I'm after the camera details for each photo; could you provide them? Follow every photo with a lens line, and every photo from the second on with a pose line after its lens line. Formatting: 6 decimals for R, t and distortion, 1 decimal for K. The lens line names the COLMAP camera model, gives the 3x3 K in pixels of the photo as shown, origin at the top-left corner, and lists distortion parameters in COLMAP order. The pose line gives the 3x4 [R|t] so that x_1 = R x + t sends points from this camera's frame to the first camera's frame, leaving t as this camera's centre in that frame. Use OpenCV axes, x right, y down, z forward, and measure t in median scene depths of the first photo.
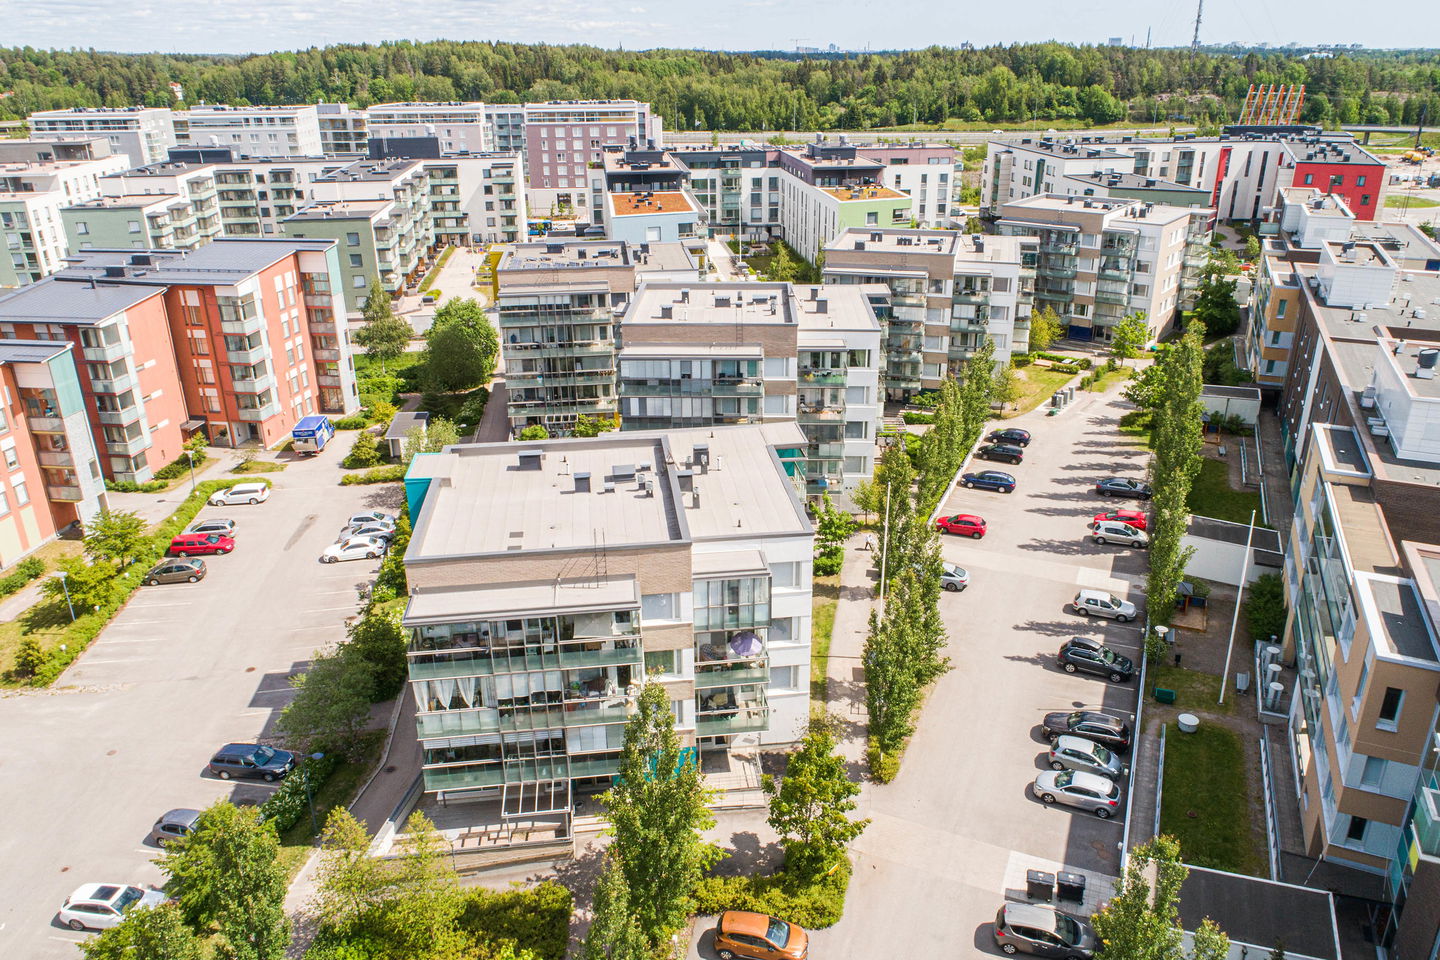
lens RADIAL K [[981.4, 0, 762.4], [0, 981.4, 537.7], [0, 0, 1]] dist [-0.000223, 0.002184]
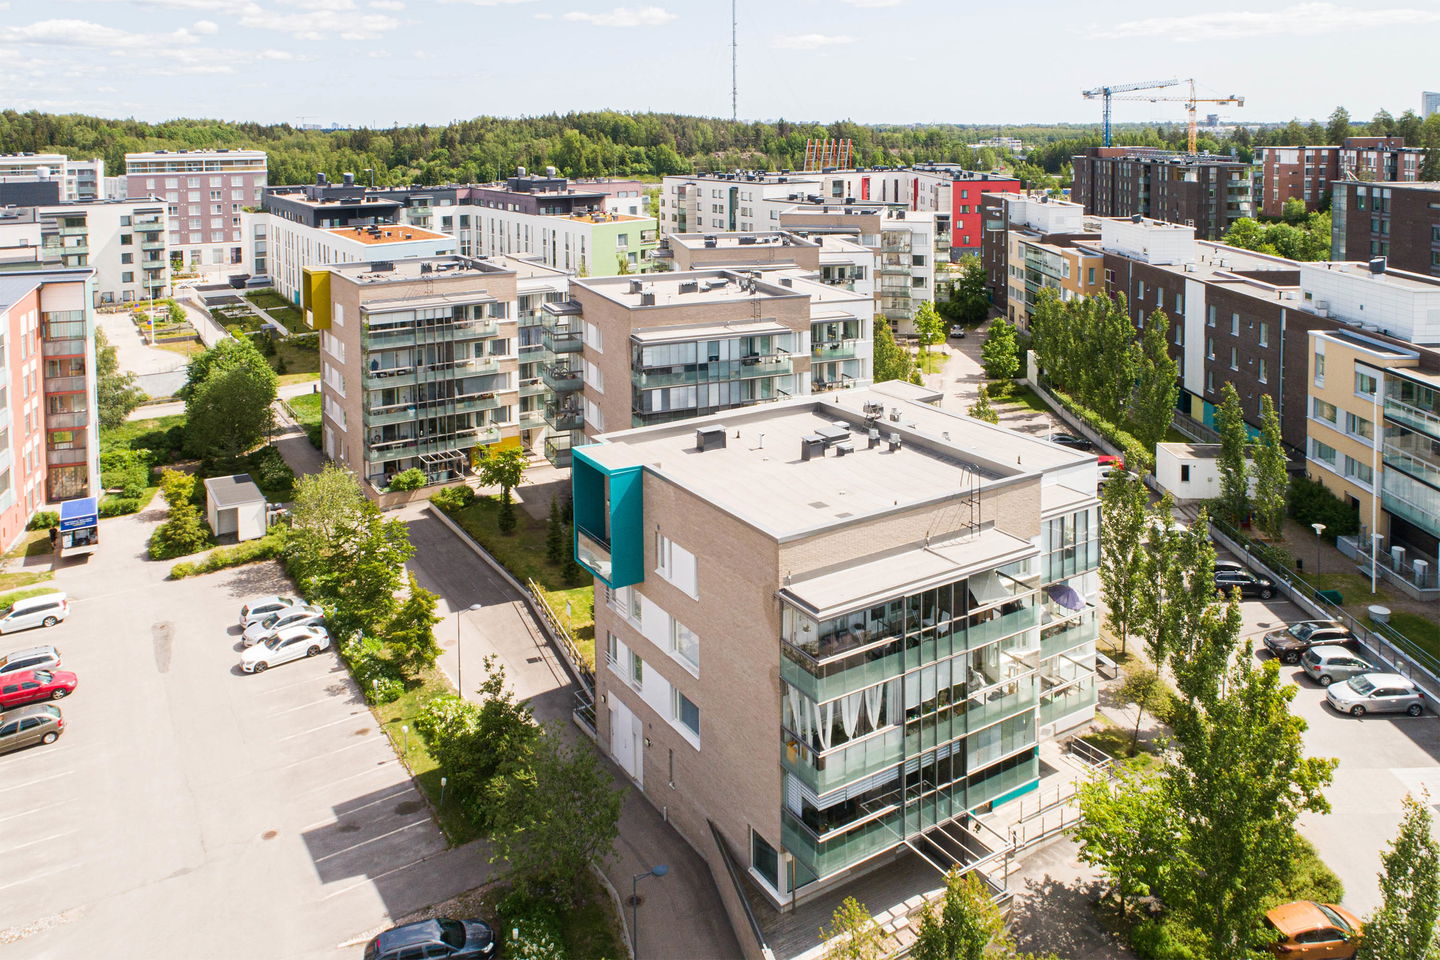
lens RADIAL K [[1050.7, 0, 750.3], [0, 1050.7, 282.7], [0, 0, 1]] dist [-0.004941, 0.010192]
pose [[0.915181, -0.064916, 0.397781, -0.299778], [0.183121, 0.946167, -0.266900, 0.020672], [-0.359041, 0.317104, 0.877801, 0.100050]]
